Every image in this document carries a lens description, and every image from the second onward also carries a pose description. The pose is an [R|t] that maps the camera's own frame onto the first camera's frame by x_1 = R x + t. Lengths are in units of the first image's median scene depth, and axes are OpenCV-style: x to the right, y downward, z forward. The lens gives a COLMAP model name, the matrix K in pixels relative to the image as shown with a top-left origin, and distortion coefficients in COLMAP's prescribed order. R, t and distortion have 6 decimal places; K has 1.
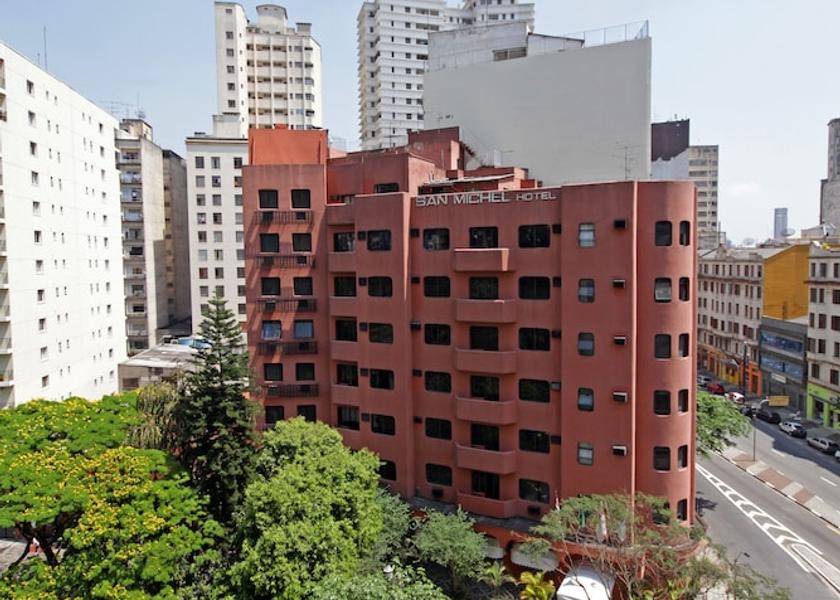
lens RADIAL K [[529.1, 0, 420.0], [0, 529.1, 300.0], [0, 0, 1]] dist [-0.000193, 0.000642]
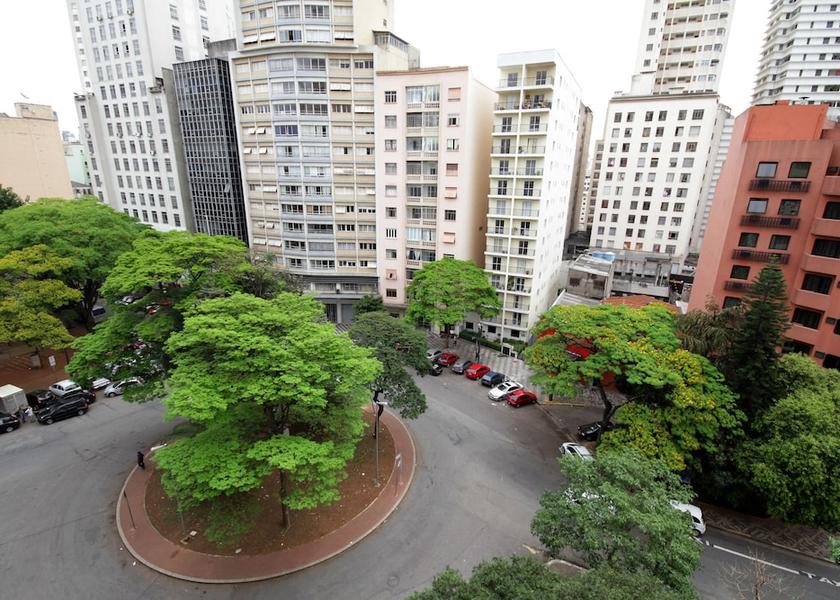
lens RADIAL K [[377.9, 0, 420.0], [0, 377.9, 300.0], [0, 0, 1]] dist [0.001234, -0.008794]
pose [[0.837660, 0.198204, -0.508961, -0.351975], [-0.061376, 0.960091, 0.272872, -0.066916], [0.542733, -0.197336, 0.816394, -0.168929]]
